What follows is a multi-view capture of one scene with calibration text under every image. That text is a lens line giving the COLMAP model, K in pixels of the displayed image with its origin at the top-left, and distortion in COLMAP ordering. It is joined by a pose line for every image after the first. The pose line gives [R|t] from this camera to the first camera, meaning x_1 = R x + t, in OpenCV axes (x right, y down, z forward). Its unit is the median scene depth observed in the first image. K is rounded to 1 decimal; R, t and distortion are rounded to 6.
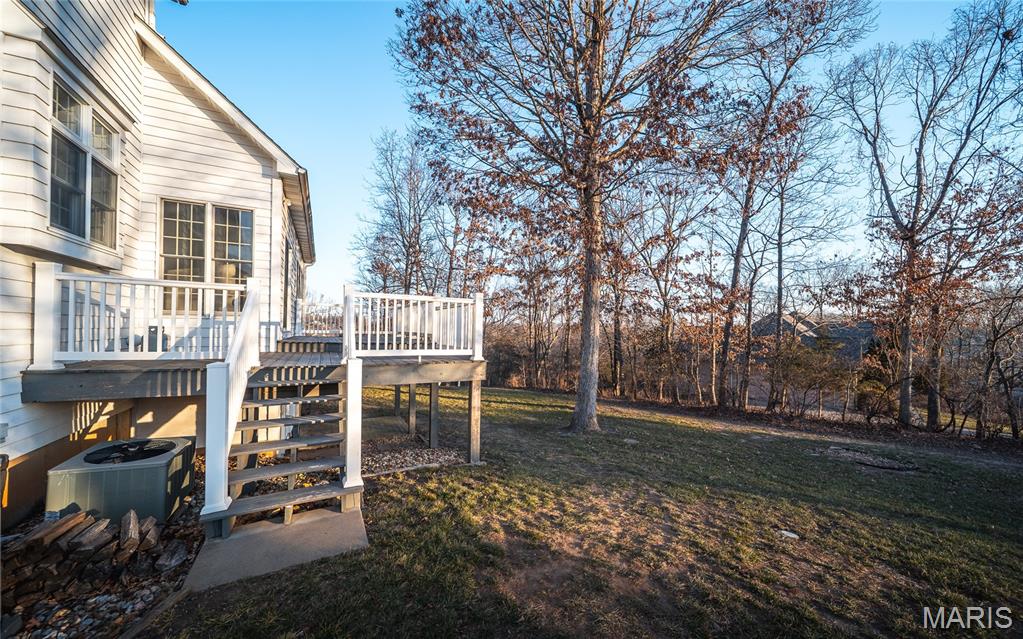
lens RADIAL K [[366.7, 0, 507.0], [0, 366.7, 325.7], [0, 0, 1]] dist [0.002002, 0.000091]
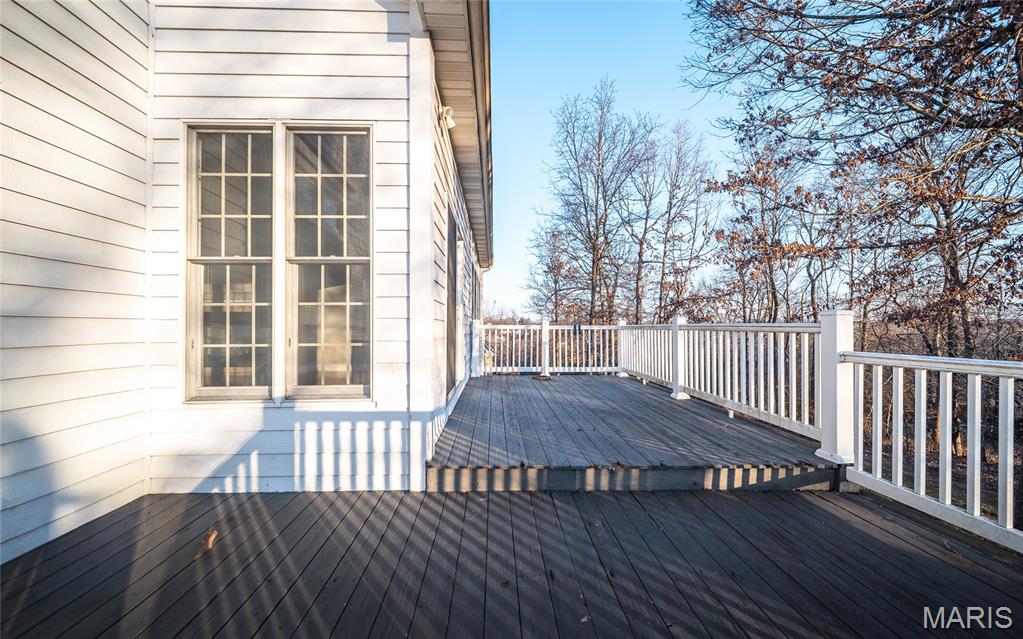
lens RADIAL K [[366.7, 0, 508.1], [0, 366.7, 323.8], [0, 0, 1]] dist [0.002002, 0.000091]
pose [[0.909760, -0.018576, -0.414719, -0.378716], [0.016675, 0.999827, -0.008203, -0.094368], [0.414800, 0.000547, 0.909913, 0.670621]]
